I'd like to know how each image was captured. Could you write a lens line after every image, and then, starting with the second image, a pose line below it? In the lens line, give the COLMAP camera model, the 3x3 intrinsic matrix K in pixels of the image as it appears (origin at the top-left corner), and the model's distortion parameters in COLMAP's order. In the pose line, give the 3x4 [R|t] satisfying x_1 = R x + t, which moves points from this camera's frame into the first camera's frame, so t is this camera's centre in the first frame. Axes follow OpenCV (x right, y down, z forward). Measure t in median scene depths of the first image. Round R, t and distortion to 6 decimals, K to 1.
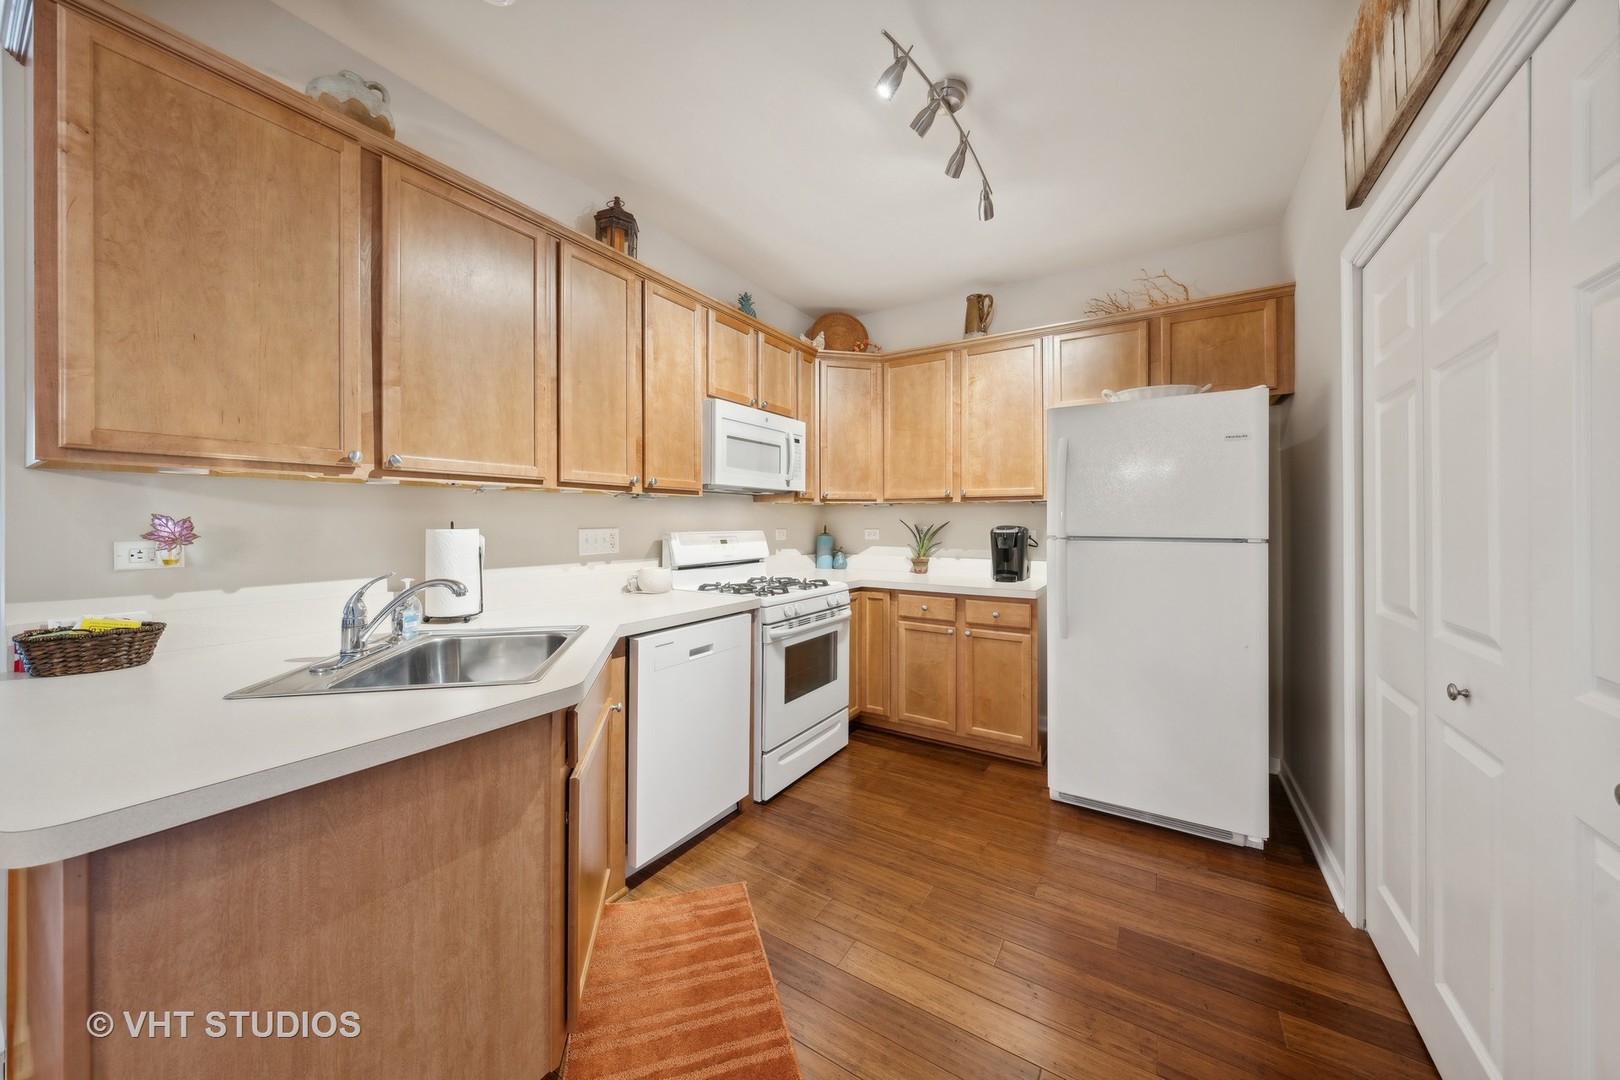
lens RADIAL K [[542.5, 0, 813.6], [0, 542.5, 520.4], [0, 0, 1]] dist [-0.000847, 0.000003]
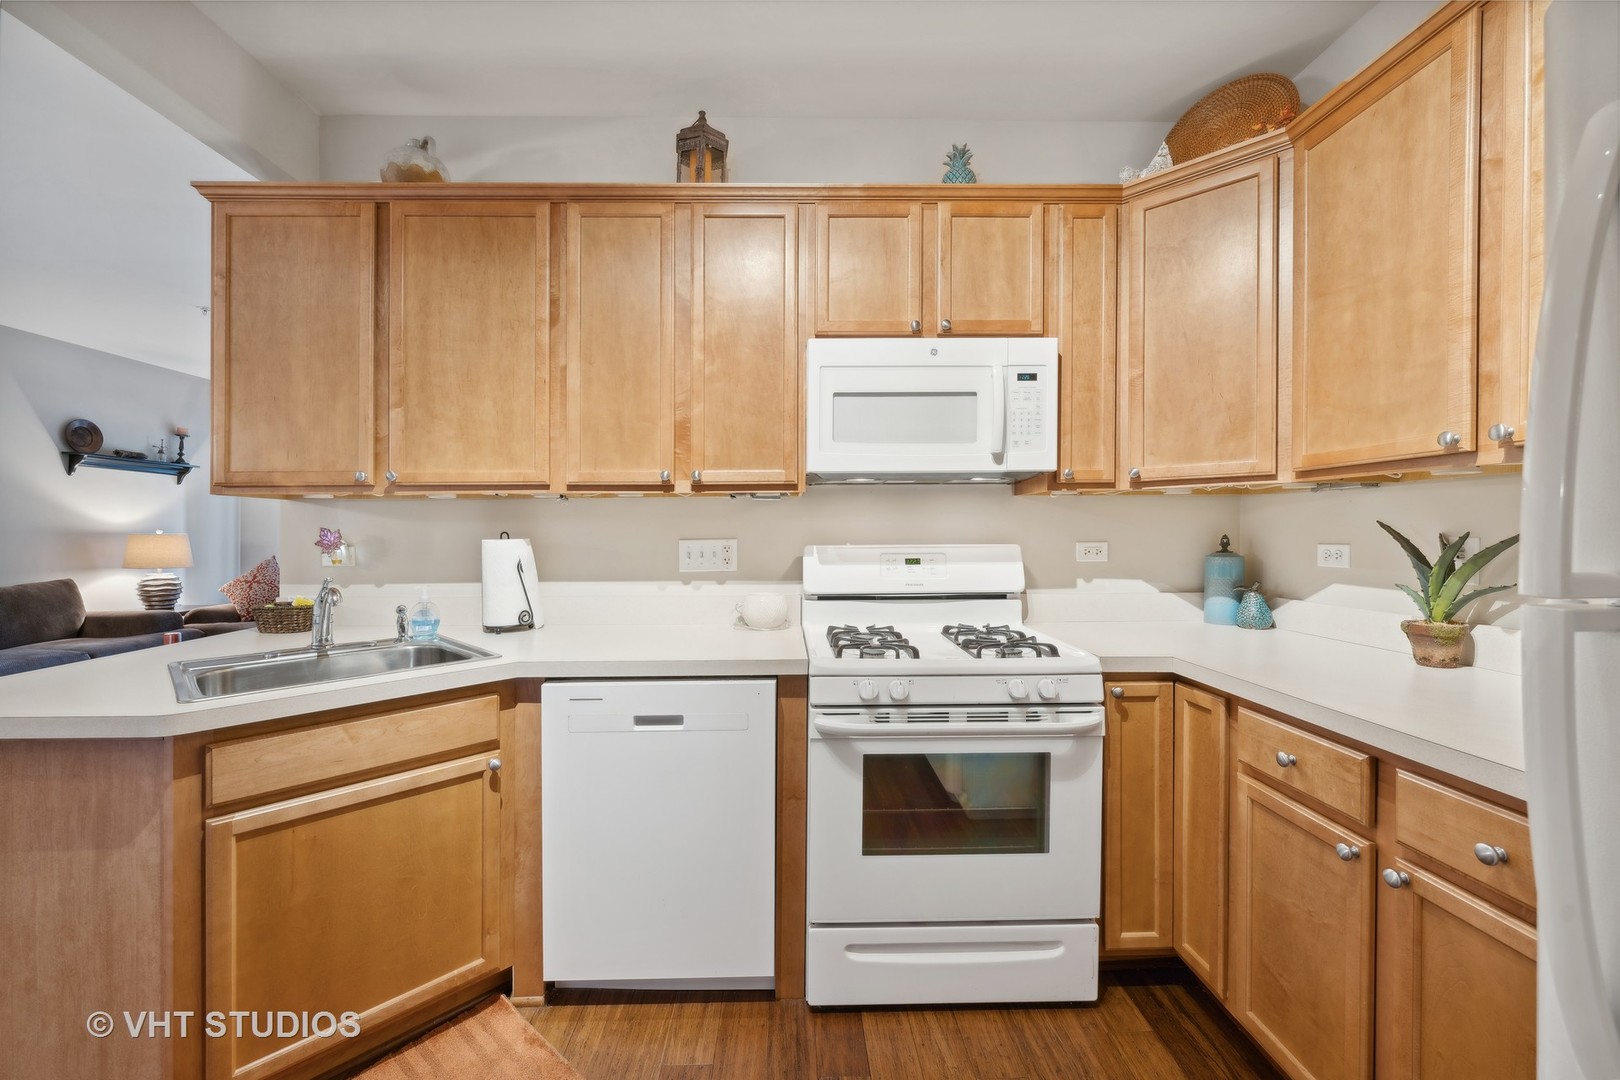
lens RADIAL K [[649.5, 0, 805.0], [0, 649.5, 532.0], [0, 0, 1]] dist [-0.000114, 0.000556]
pose [[0.557924, -0.002989, -0.829886, 0.448683], [0.008507, 0.999962, 0.002117, 0.003111], [0.829848, -0.008241, 0.557928, 0.552863]]
